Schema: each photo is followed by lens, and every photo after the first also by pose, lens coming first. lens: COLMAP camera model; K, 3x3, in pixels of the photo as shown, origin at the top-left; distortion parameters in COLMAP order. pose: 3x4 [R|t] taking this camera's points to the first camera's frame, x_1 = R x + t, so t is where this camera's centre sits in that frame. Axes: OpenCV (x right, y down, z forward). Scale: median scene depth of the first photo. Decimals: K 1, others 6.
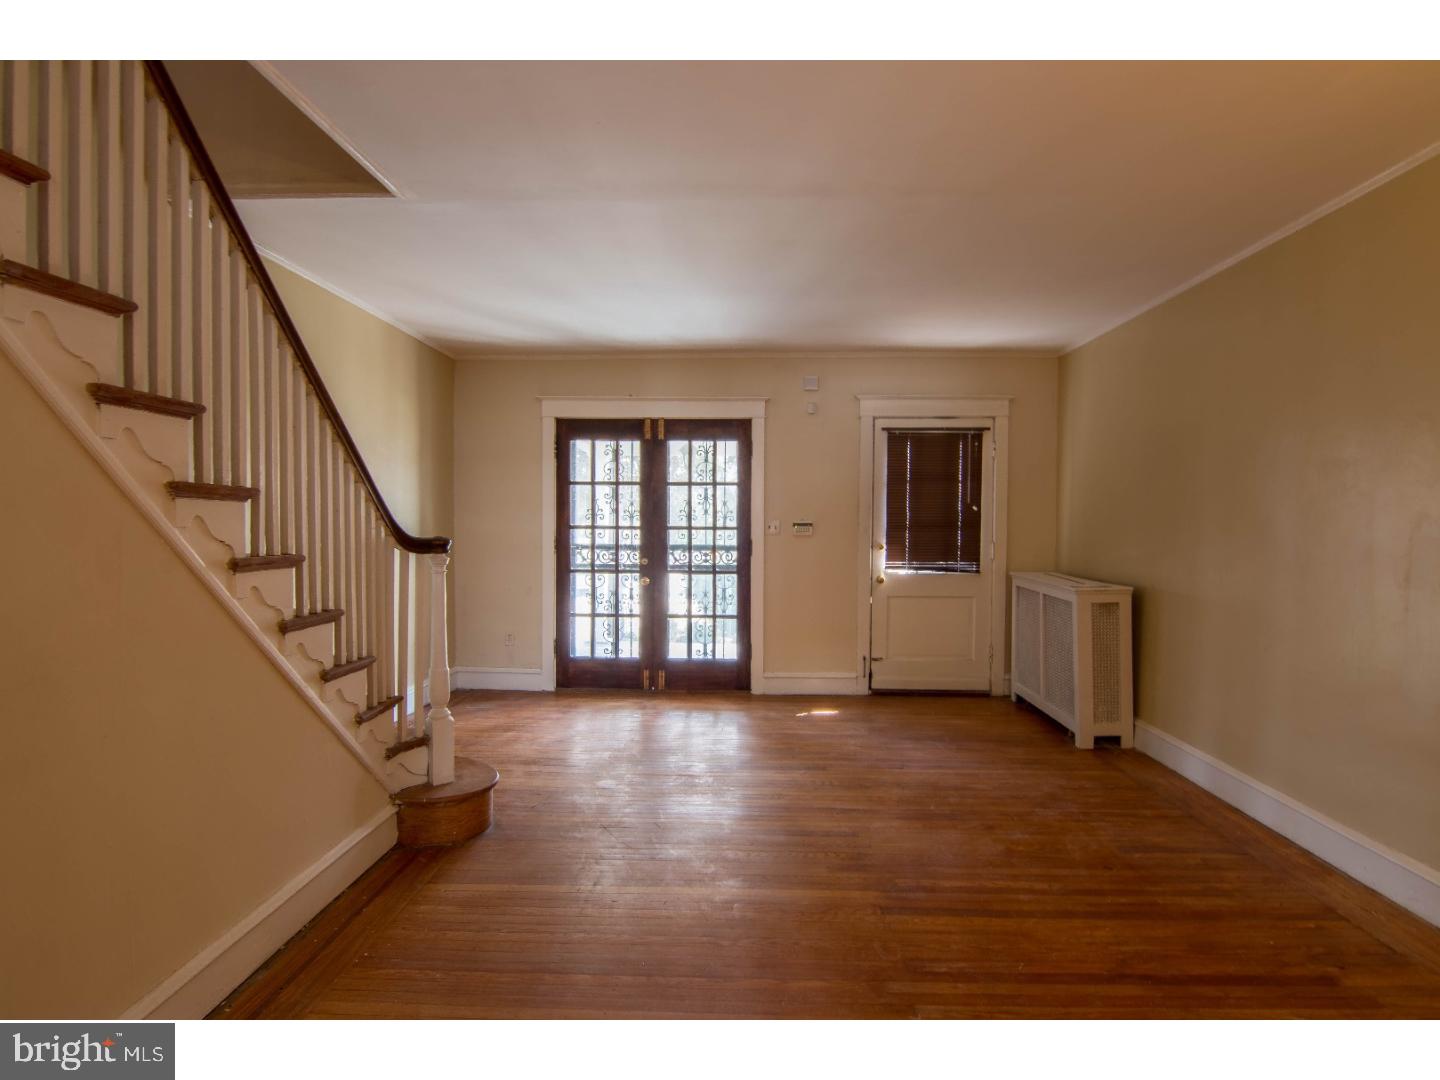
lens RADIAL K [[716.0, 0, 723.3], [0, 716.0, 535.9], [0, 0, 1]] dist [0.001188, -0.016082]
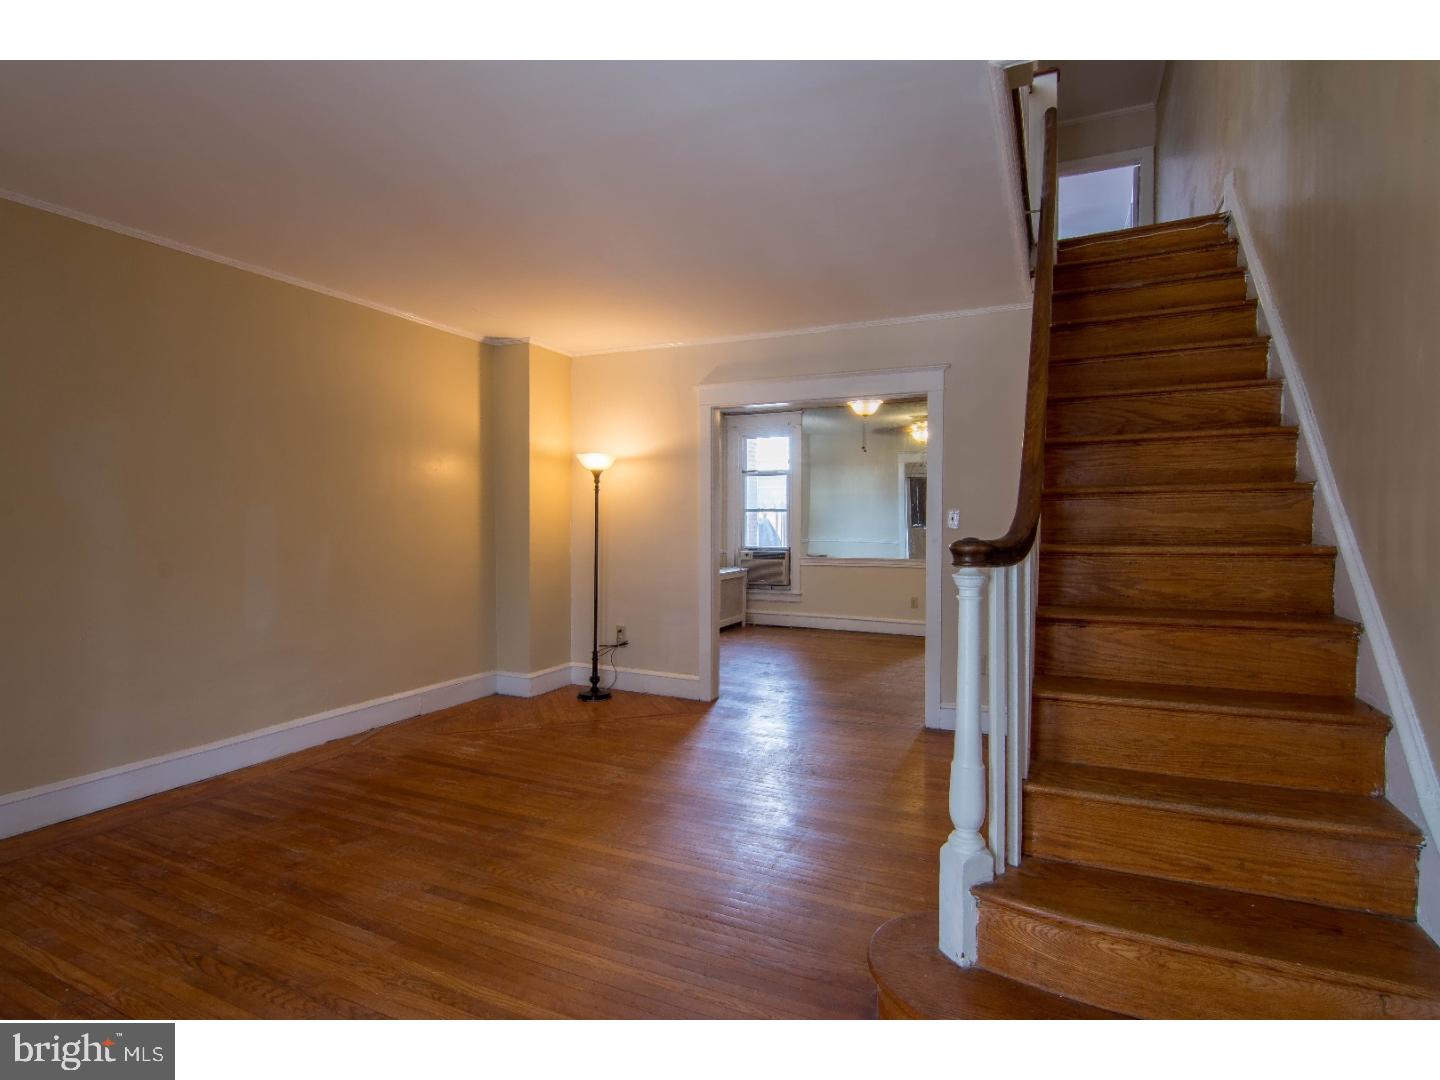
lens RADIAL K [[716.0, 0, 723.3], [0, 716.0, 535.9], [0, 0, 1]] dist [0.001188, -0.016082]
pose [[-0.918959, -0.014838, 0.394074, -0.518331], [0.001401, 0.999163, 0.040889, -0.023128], [-0.394351, 0.038127, -0.918169, 1.890792]]
